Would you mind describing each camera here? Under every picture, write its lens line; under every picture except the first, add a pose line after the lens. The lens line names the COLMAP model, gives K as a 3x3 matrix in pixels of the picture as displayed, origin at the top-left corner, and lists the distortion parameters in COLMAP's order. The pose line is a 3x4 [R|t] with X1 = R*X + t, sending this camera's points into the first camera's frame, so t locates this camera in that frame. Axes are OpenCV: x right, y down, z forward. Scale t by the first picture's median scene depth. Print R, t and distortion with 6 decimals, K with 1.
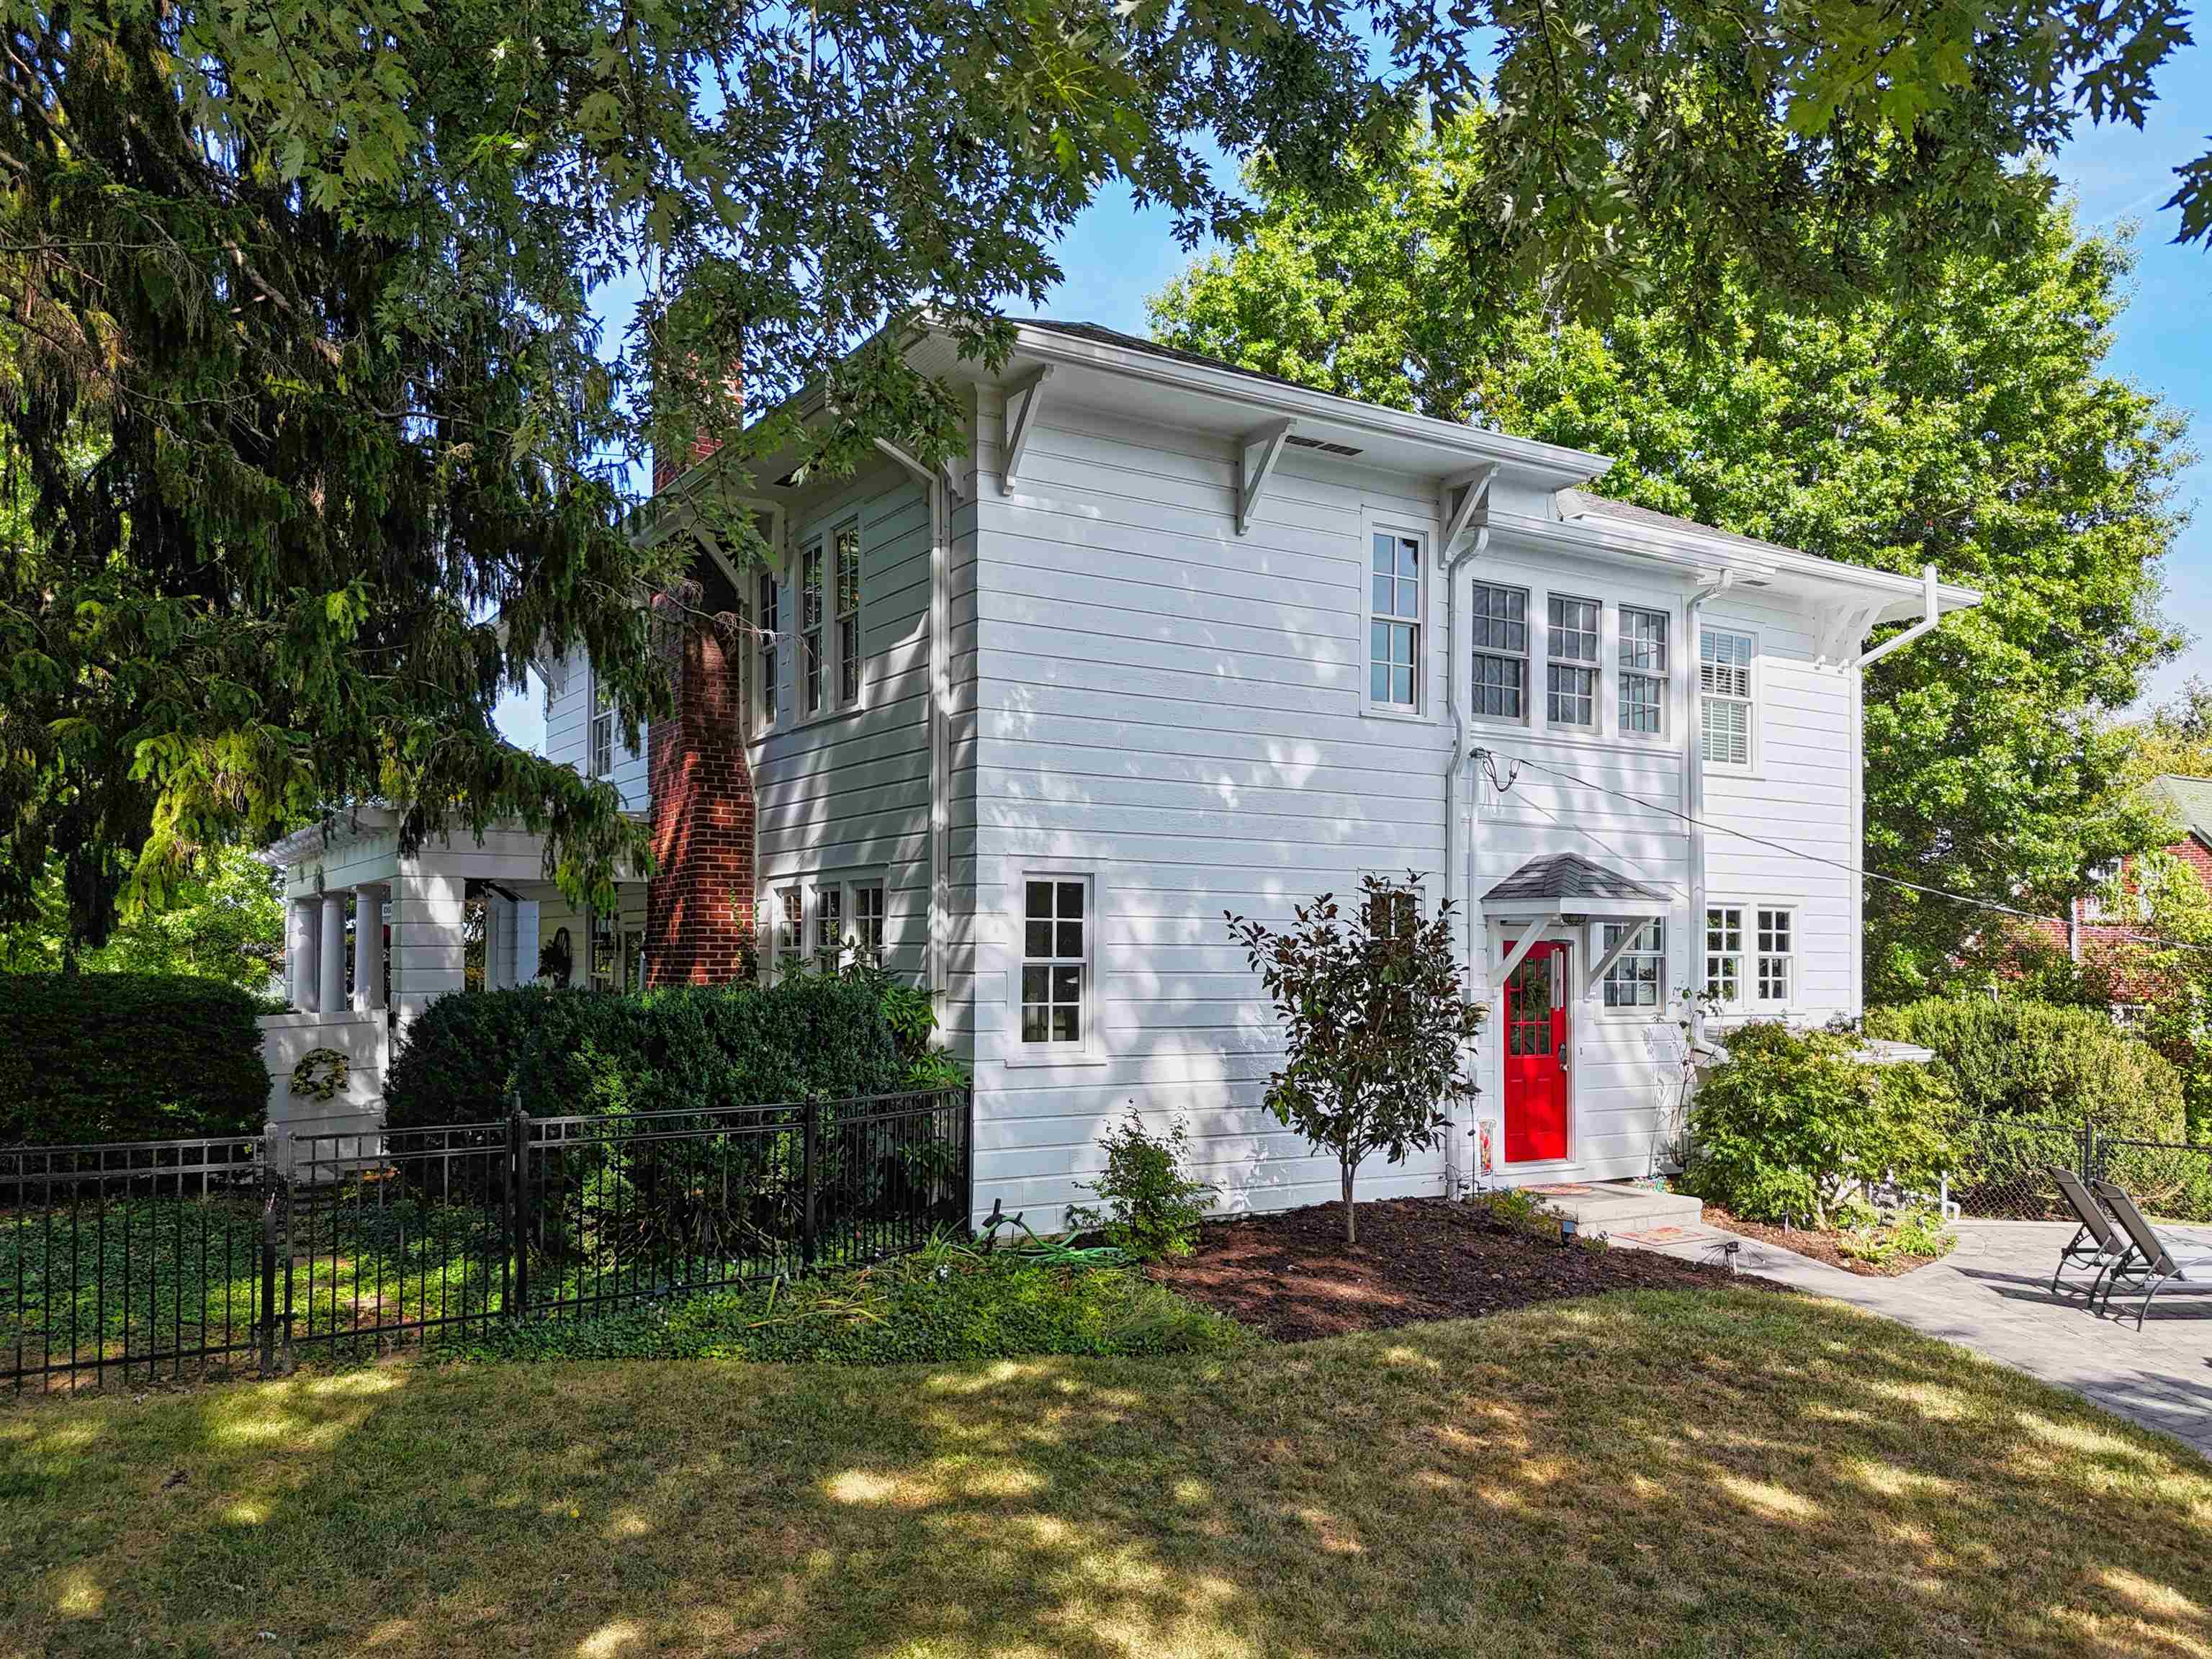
lens RADIAL K [[1735.0, 0, 1077.1], [0, 1735.0, 913.6], [0, 0, 1]] dist [0.029873, 0.000829]
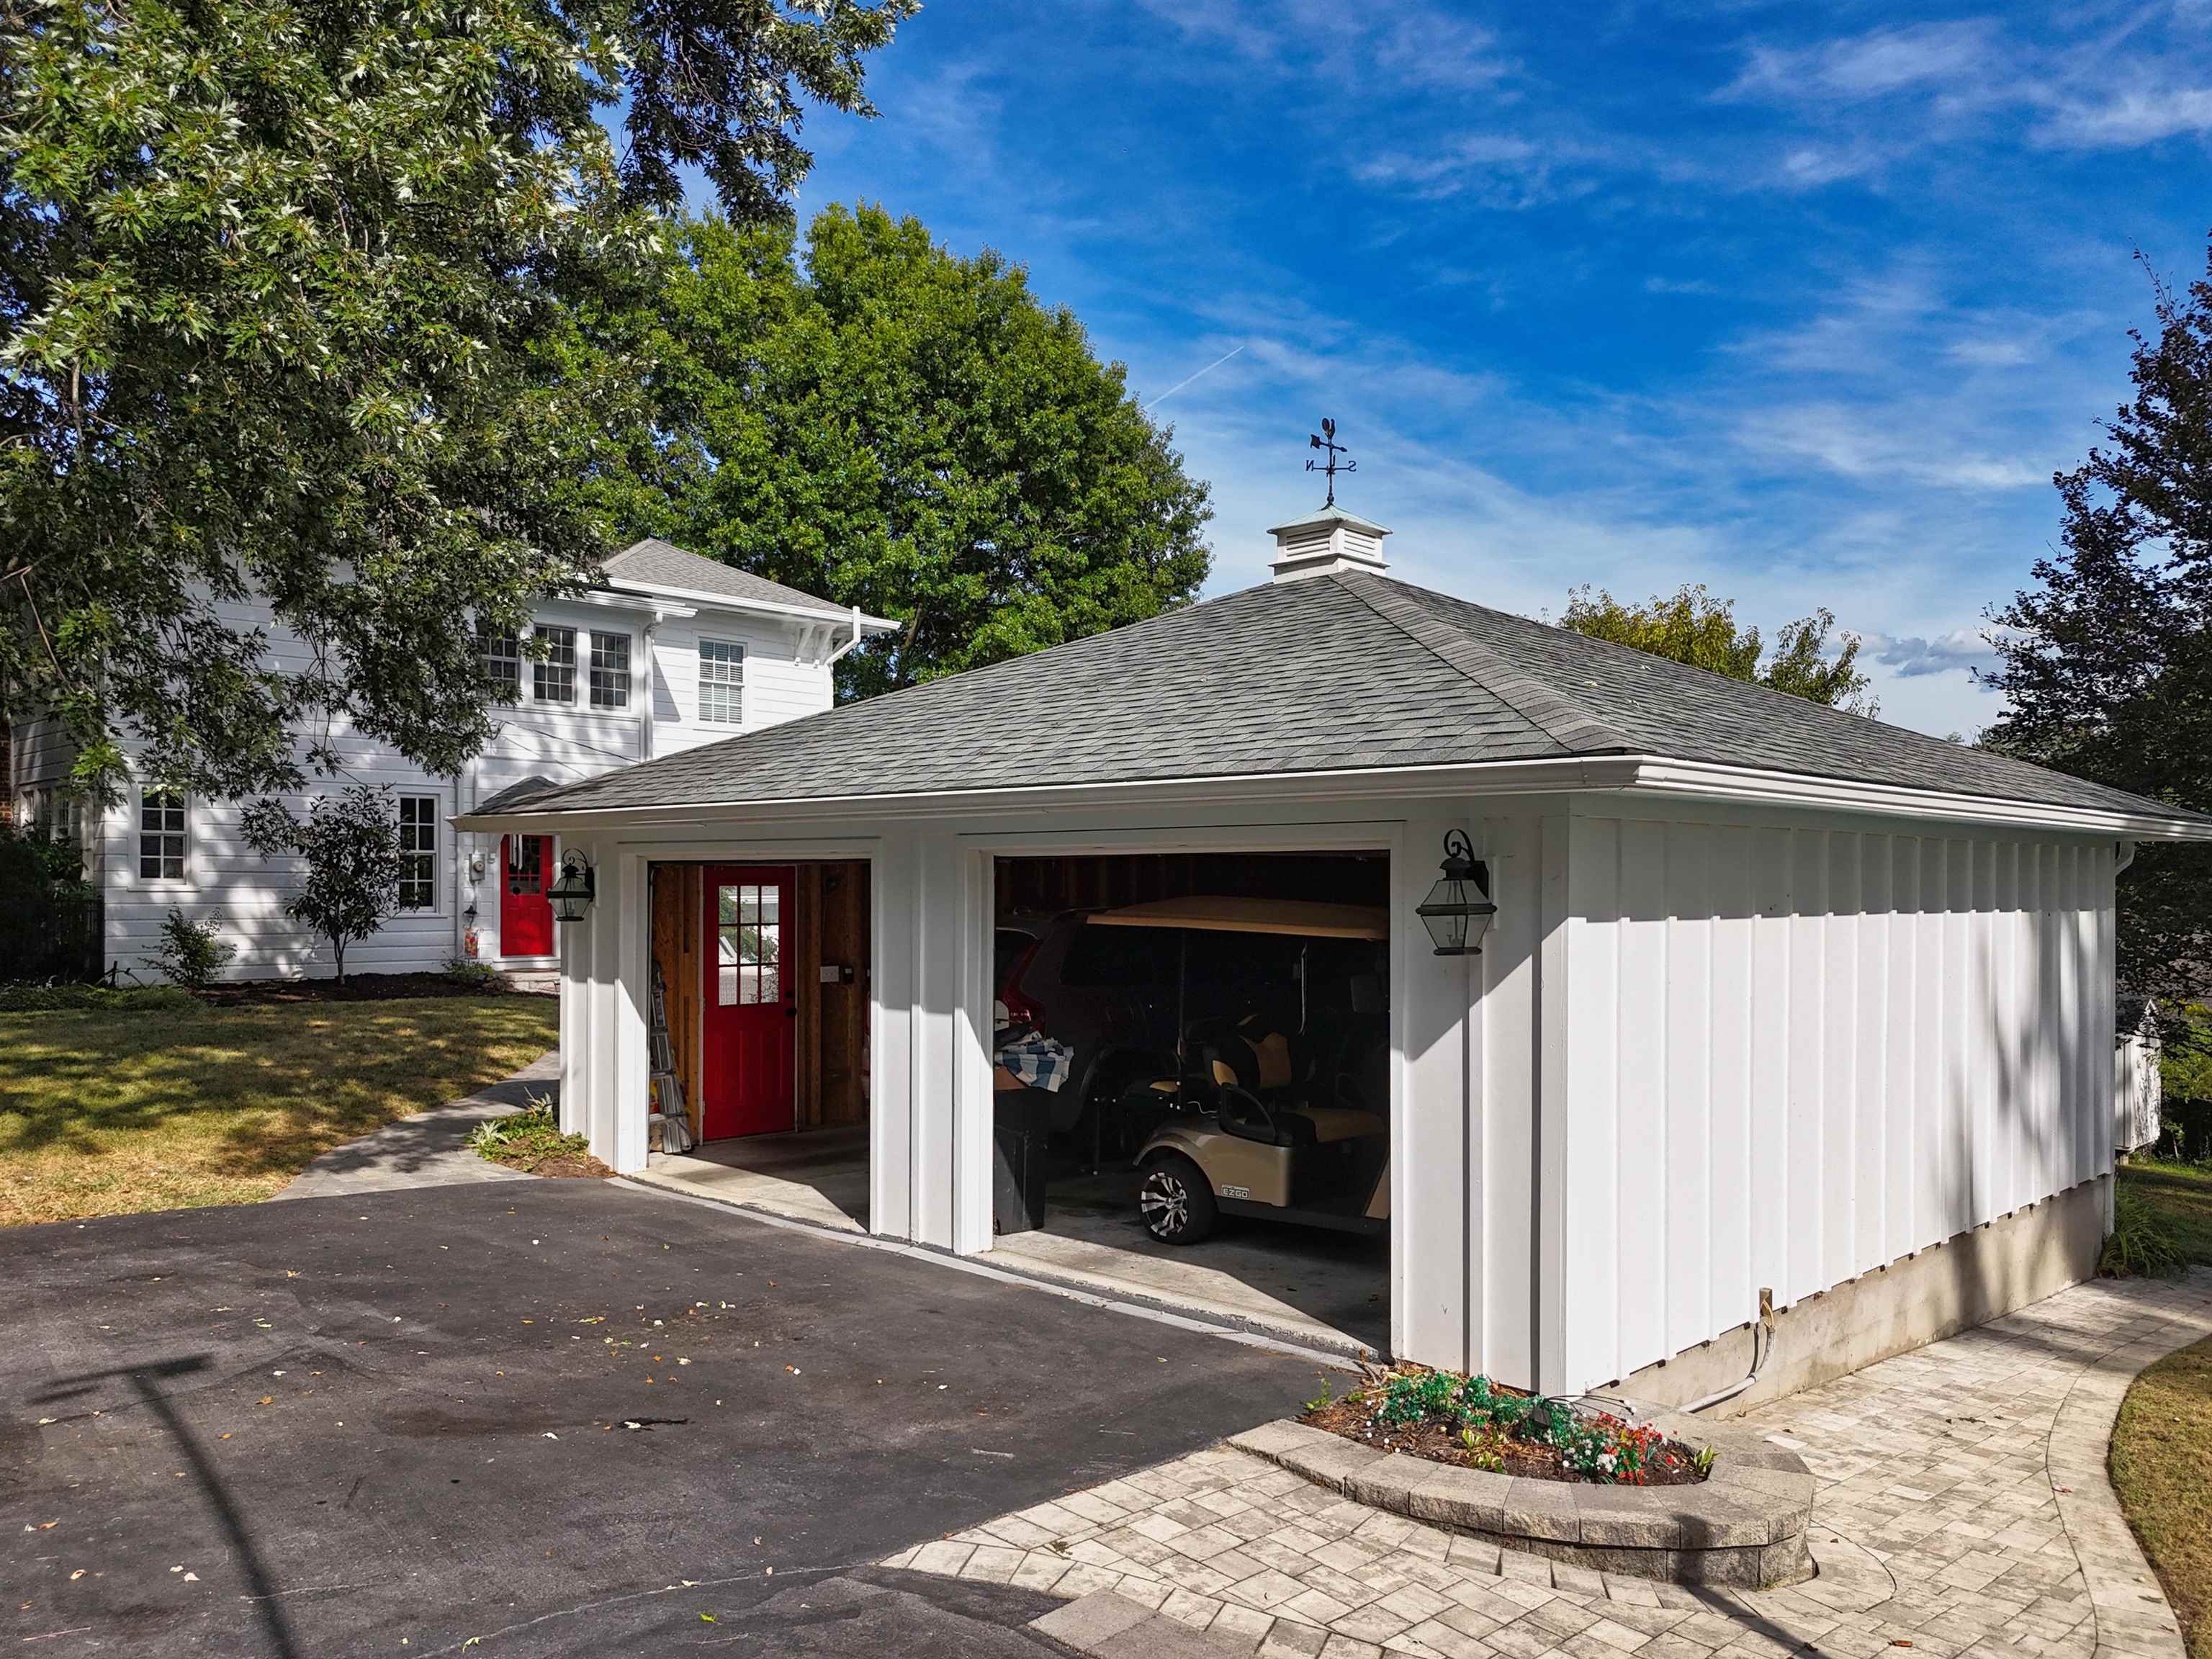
lens RADIAL K [[1735.0, 0, 1077.1], [0, 1735.0, 913.6], [0, 0, 1]] dist [0.029873, 0.000829]
pose [[0.980356, -0.001829, 0.197225, 0.375121], [-0.006529, 0.999108, 0.041720, 0.019710], [-0.197126, -0.042188, 0.979470, -0.649397]]
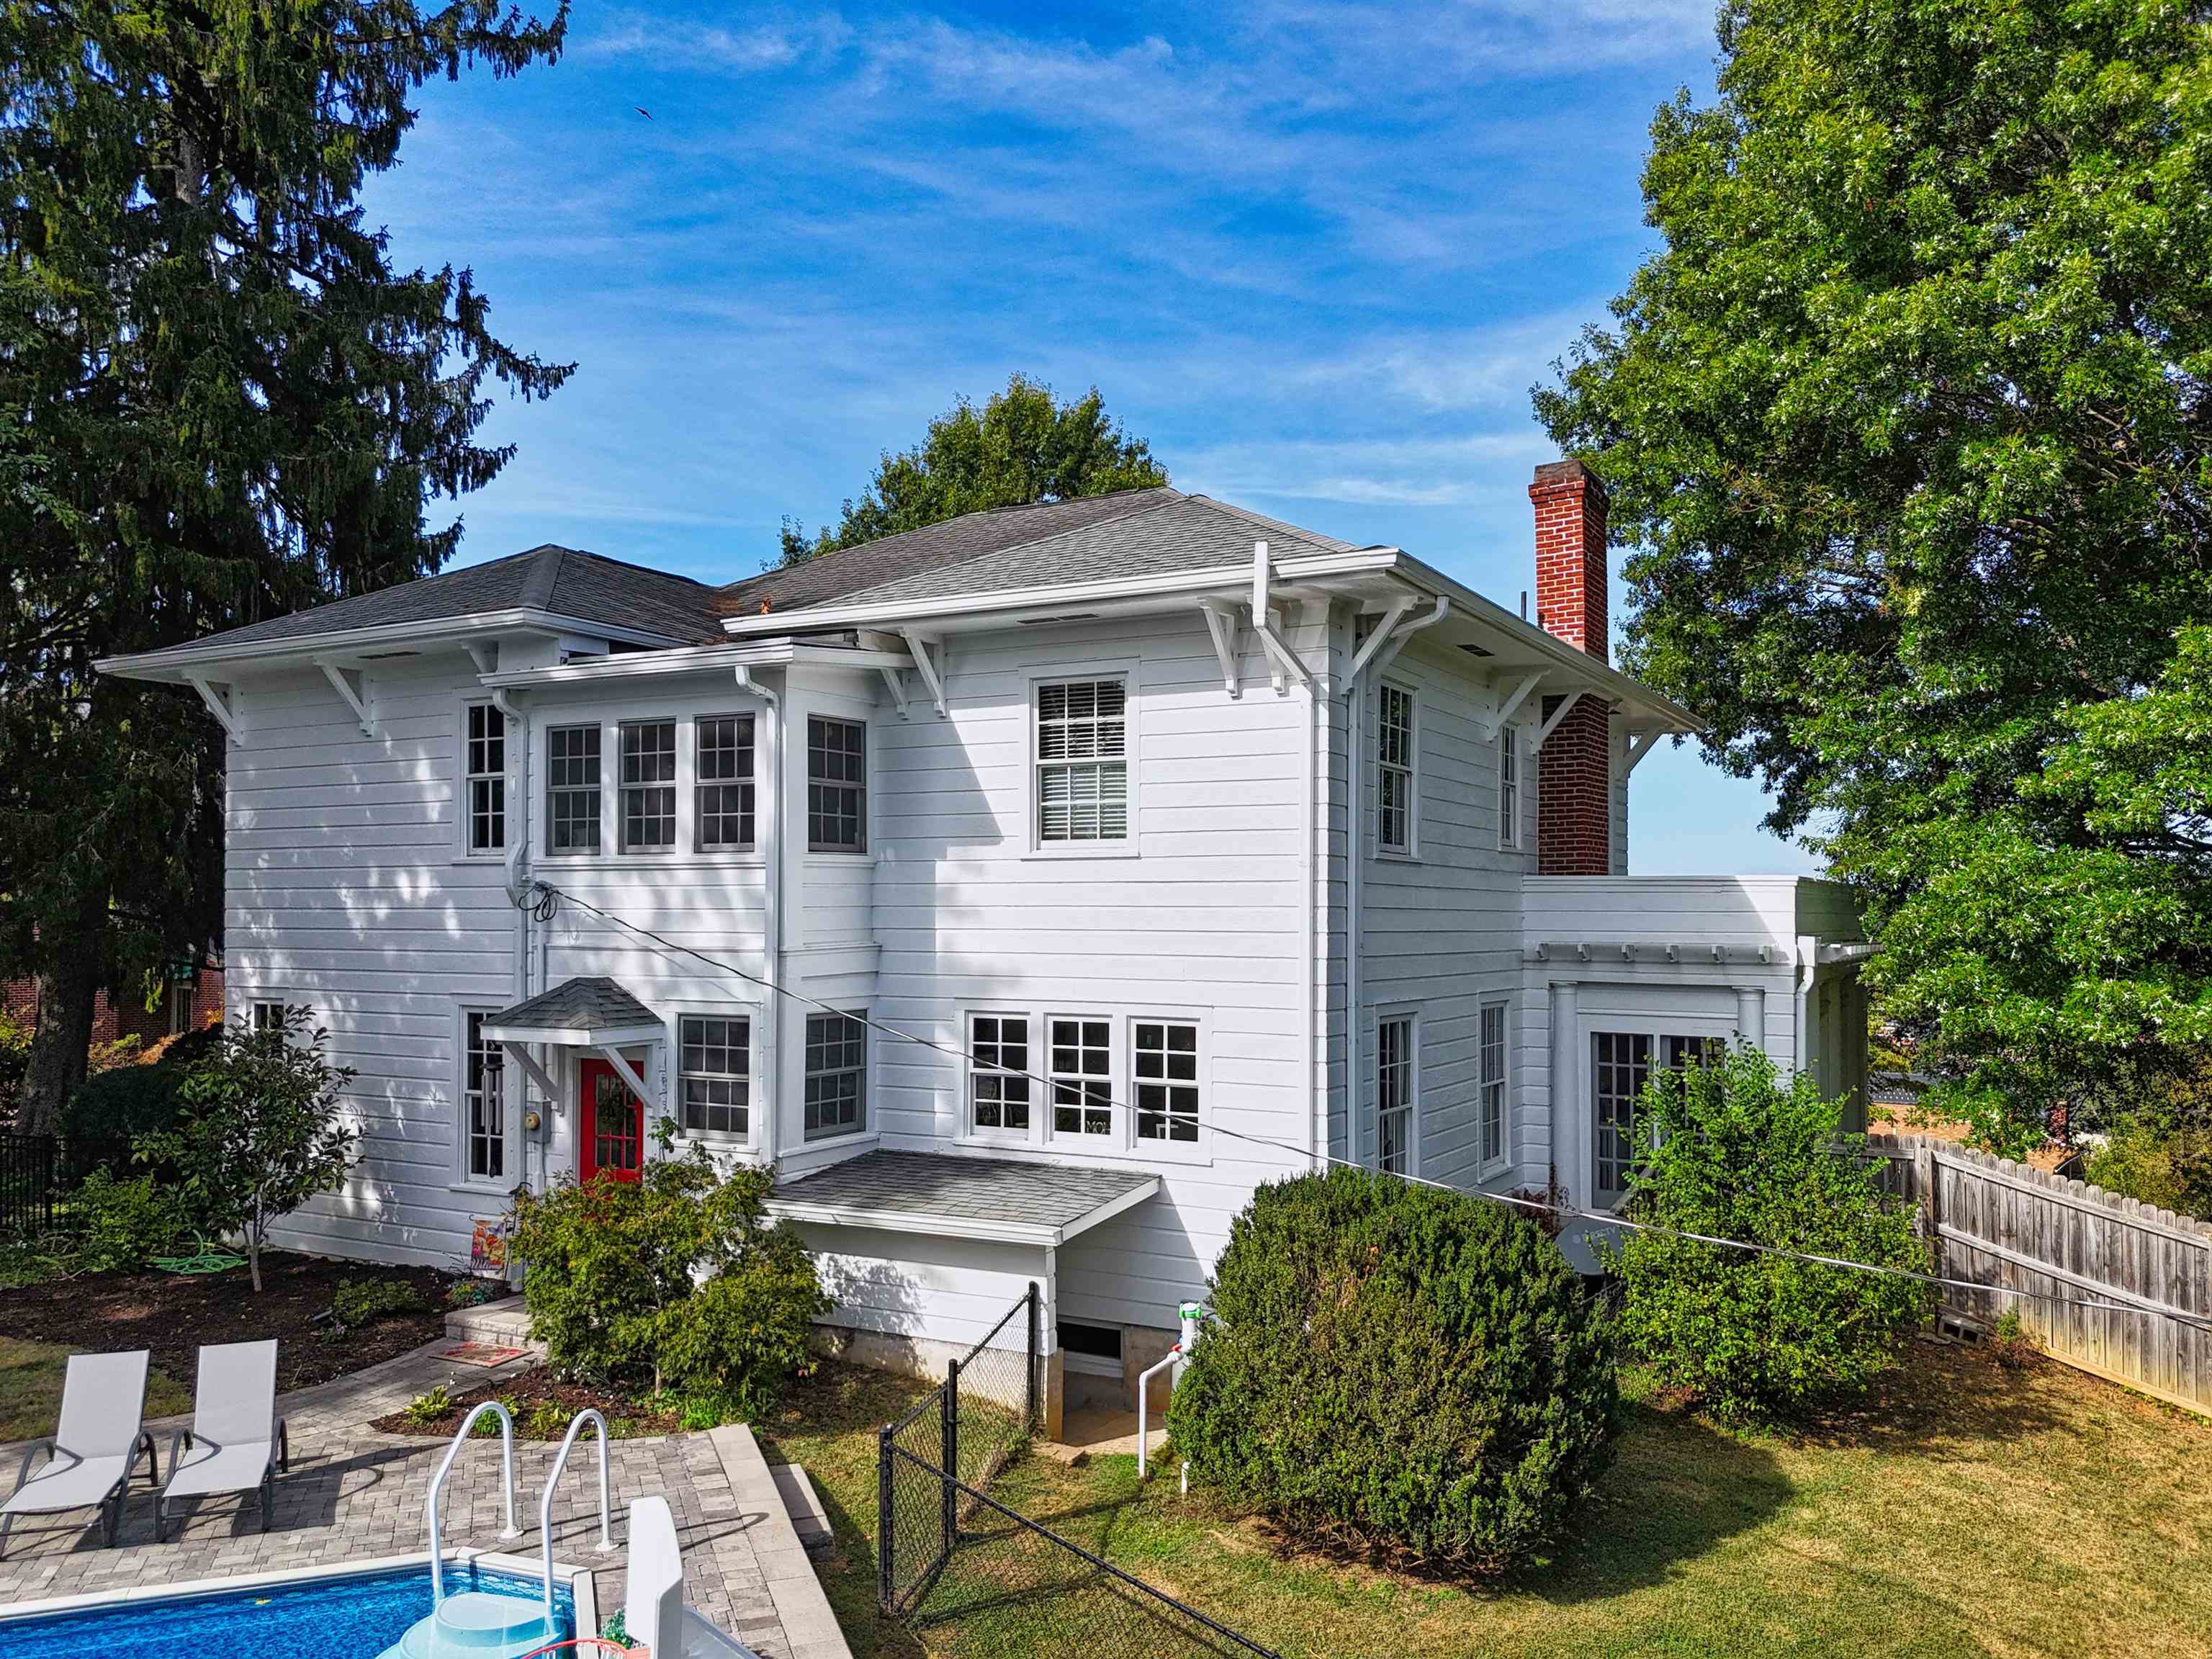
lens RADIAL K [[1673.5, 0, 1109.6], [0, 1673.5, 904.4], [0, 0, 1]] dist [0.091070, -0.107047]
pose [[0.477175, -0.011343, -0.878735, 1.063673], [0.025248, 0.999681, 0.000807, -0.057522], [0.878445, -0.022571, 0.477309, 0.636978]]
